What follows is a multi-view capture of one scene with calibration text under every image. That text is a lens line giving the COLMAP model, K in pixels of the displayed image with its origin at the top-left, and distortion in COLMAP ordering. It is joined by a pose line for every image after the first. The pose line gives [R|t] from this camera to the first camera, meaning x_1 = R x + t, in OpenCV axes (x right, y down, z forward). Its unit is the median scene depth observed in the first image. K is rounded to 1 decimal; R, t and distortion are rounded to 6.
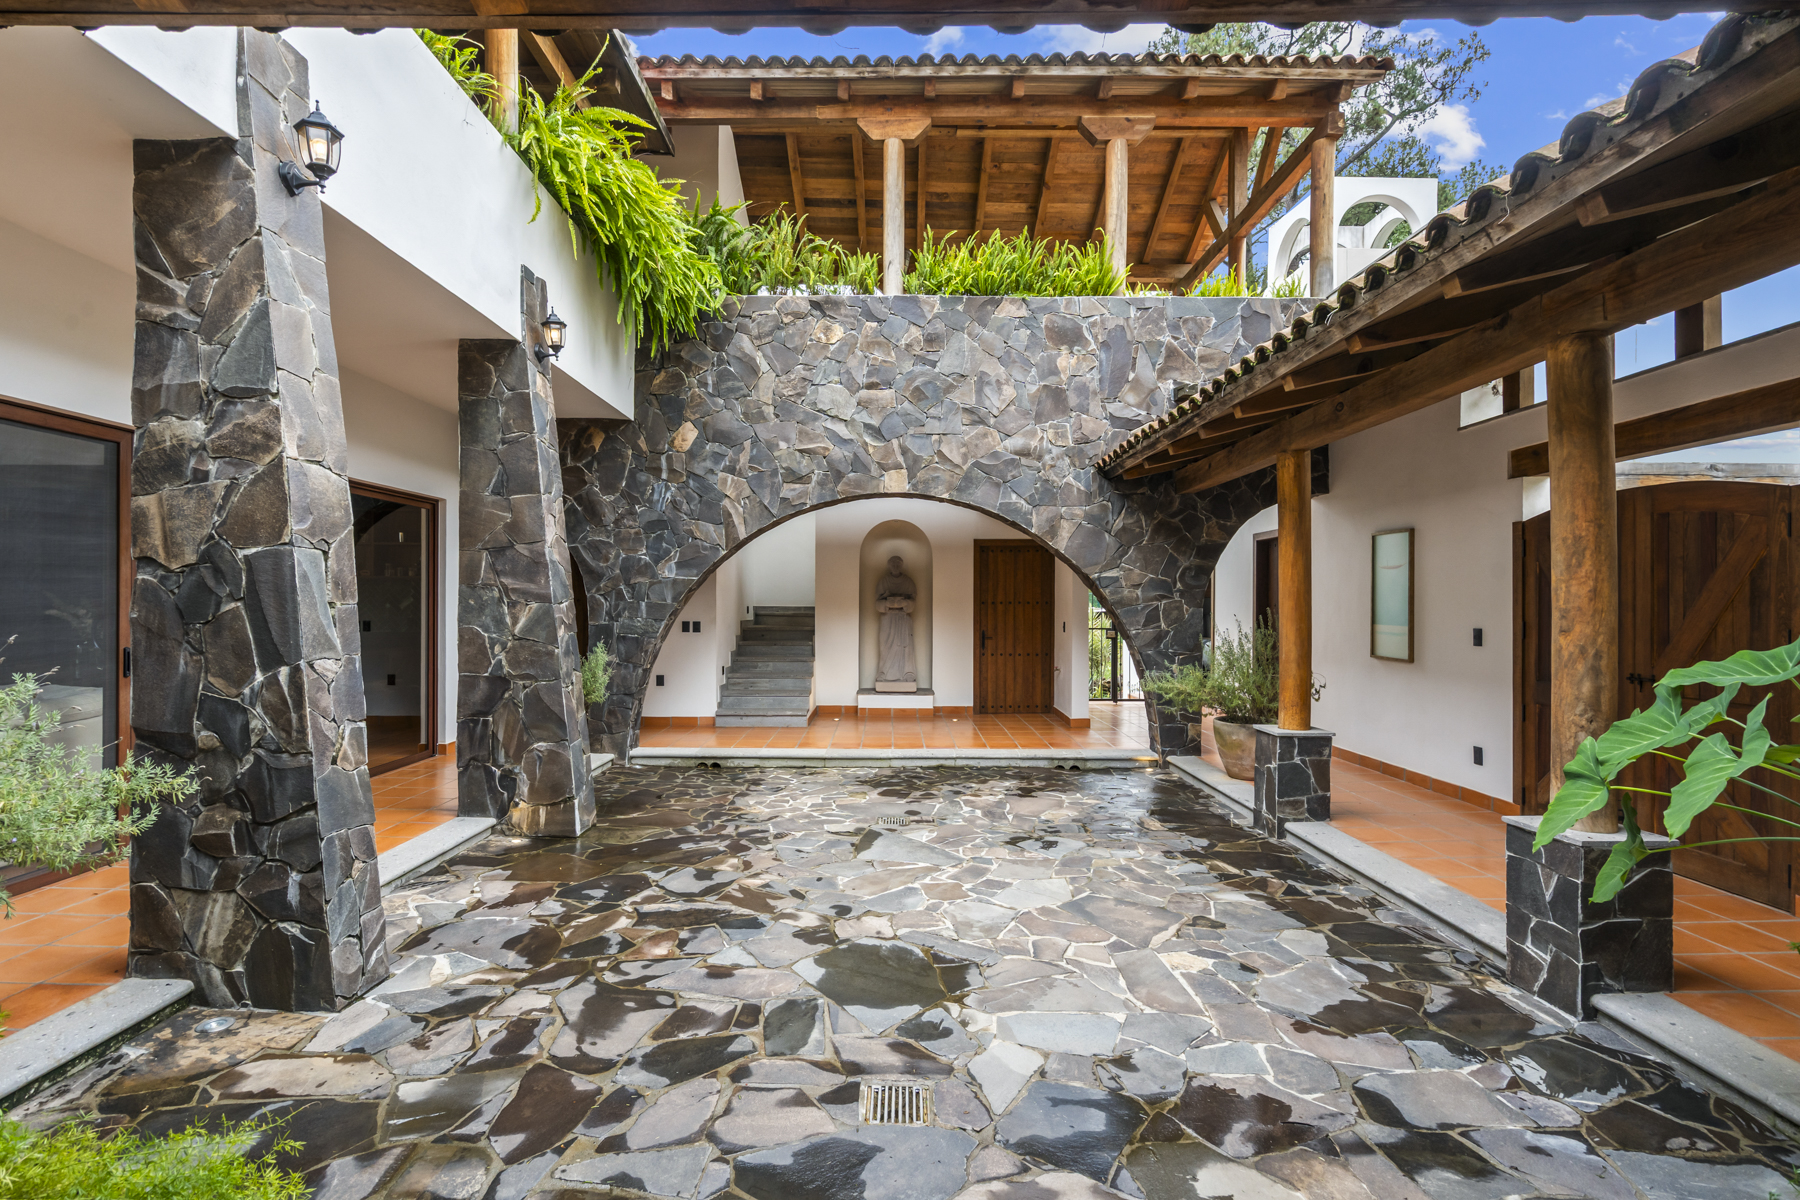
lens RADIAL K [[827.9, 0, 870.2], [0, 827.9, 607.9], [0, 0, 1]] dist [-0.001063, 0.000166]
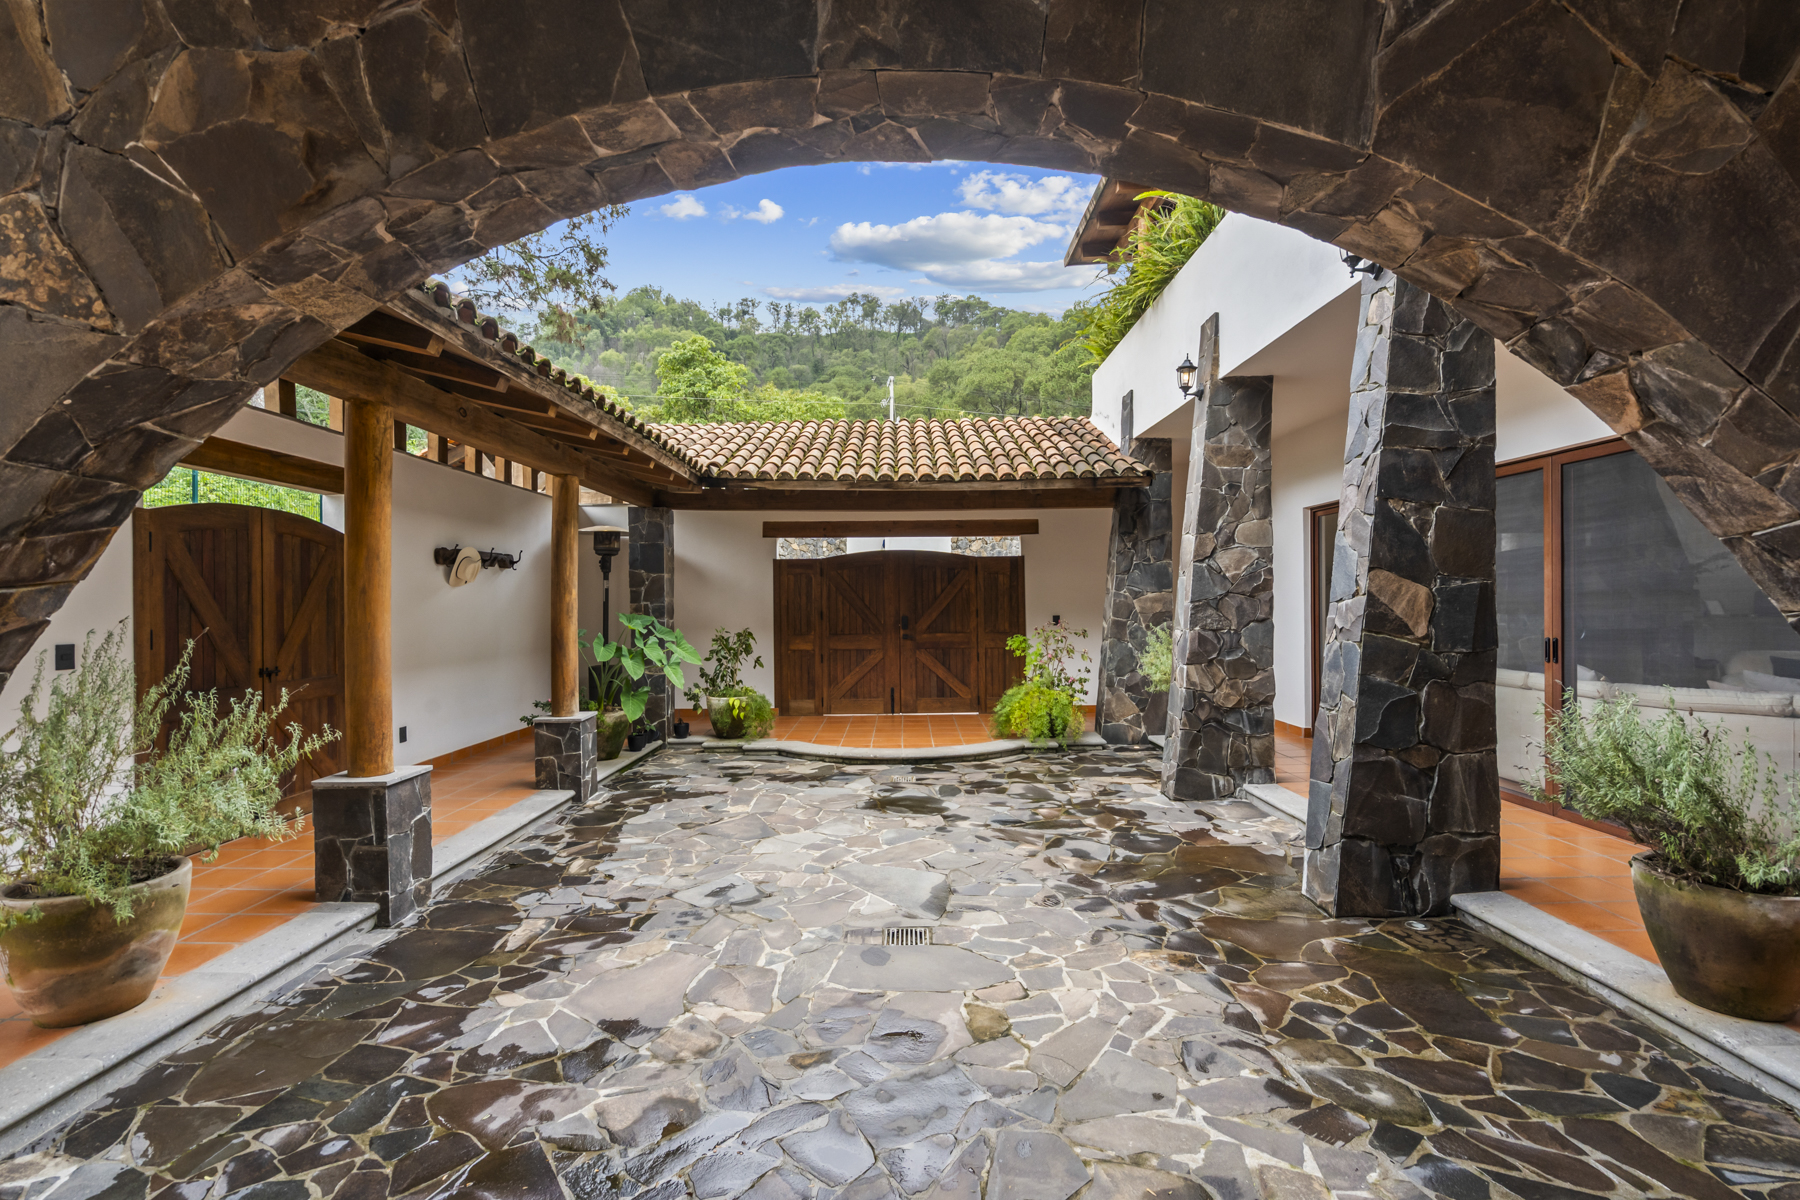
lens RADIAL K [[827.9, 0, 900.4], [0, 827.9, 602.9], [0, 0, 1]] dist [-0.001063, 0.000166]
pose [[-0.999457, 0.005609, -0.032461, 0.059934], [0.005536, 0.999982, 0.002335, -0.007793], [0.032474, 0.002154, -0.999470, 1.842196]]
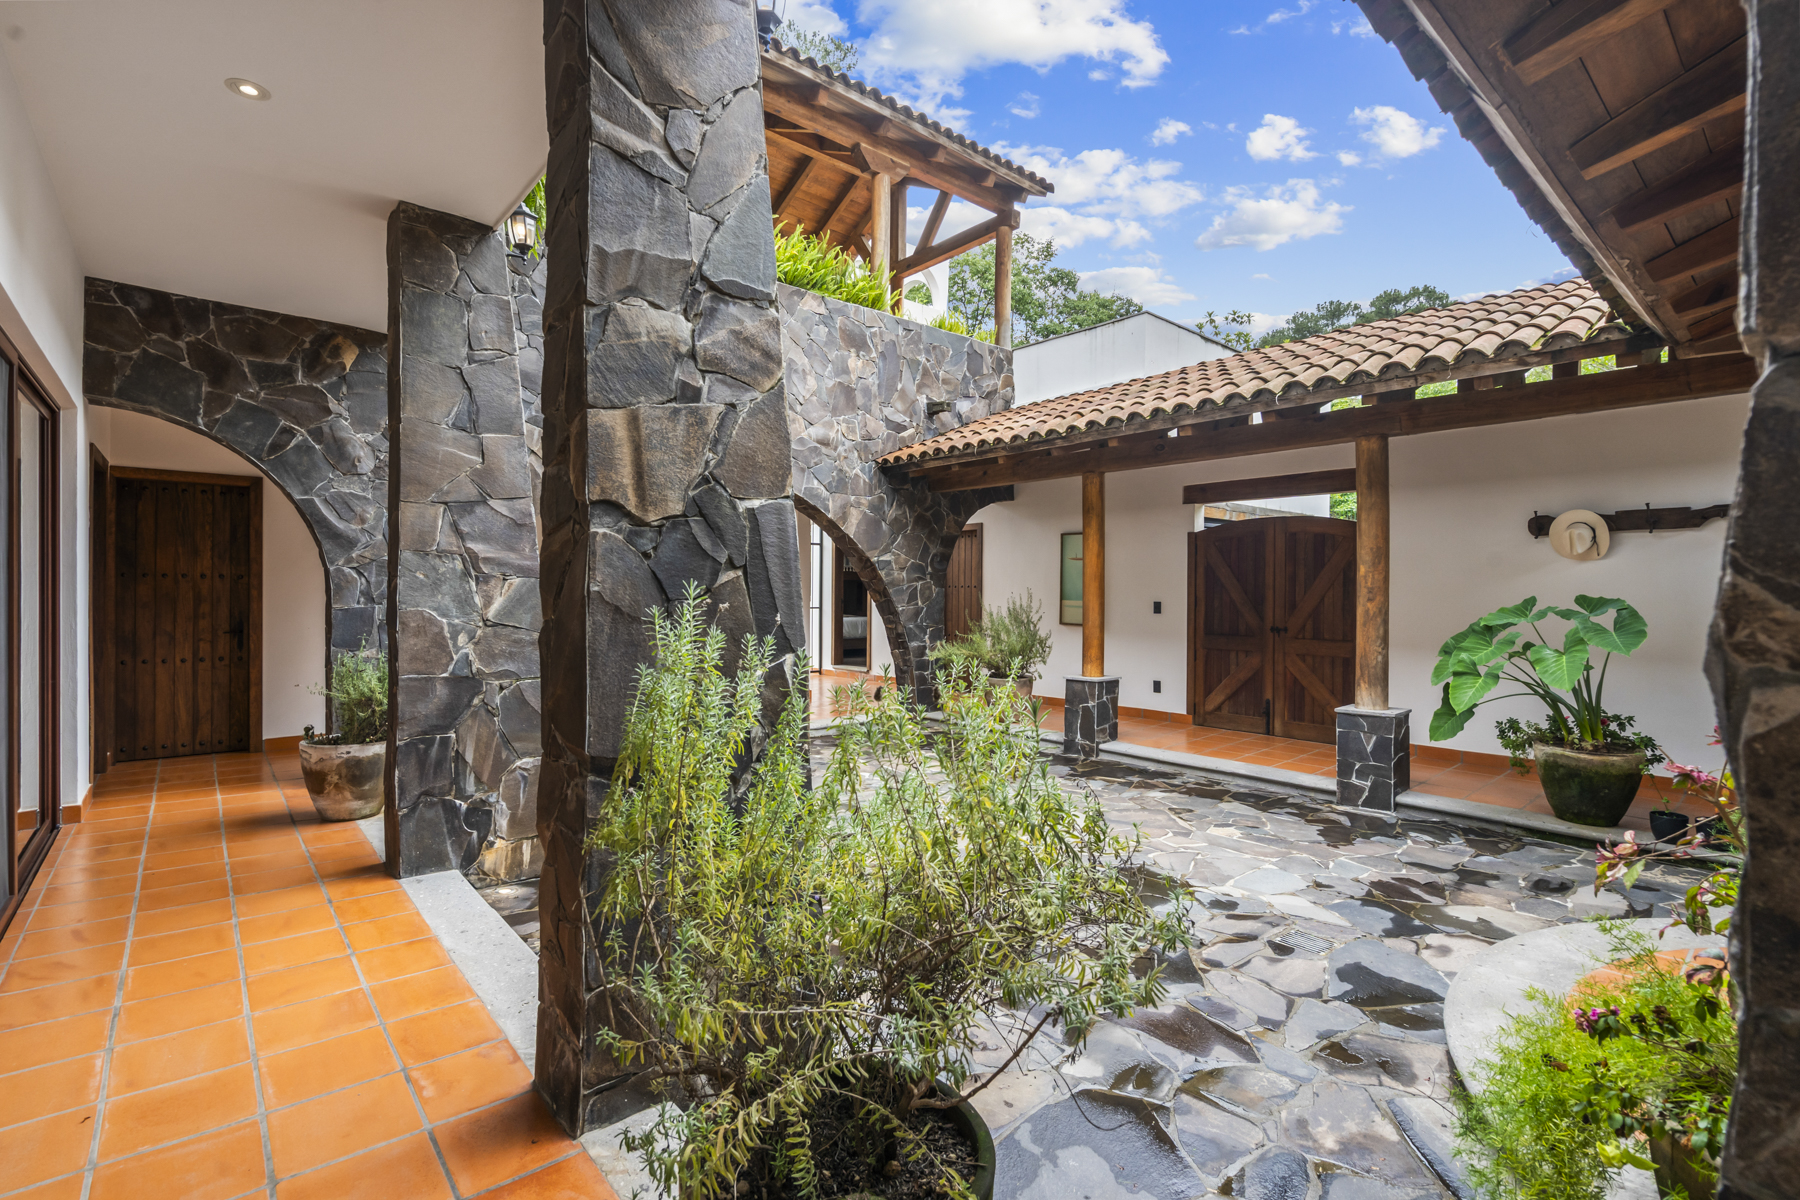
lens RADIAL K [[827.9, 0, 900.5], [0, 827.9, 597.5], [0, 0, 1]] dist [-0.001063, 0.000166]
pose [[0.754070, -0.004879, 0.656776, -0.640857], [-0.000156, 0.999971, 0.007608, 0.006715], [-0.656794, -0.005839, 0.754048, 0.188808]]
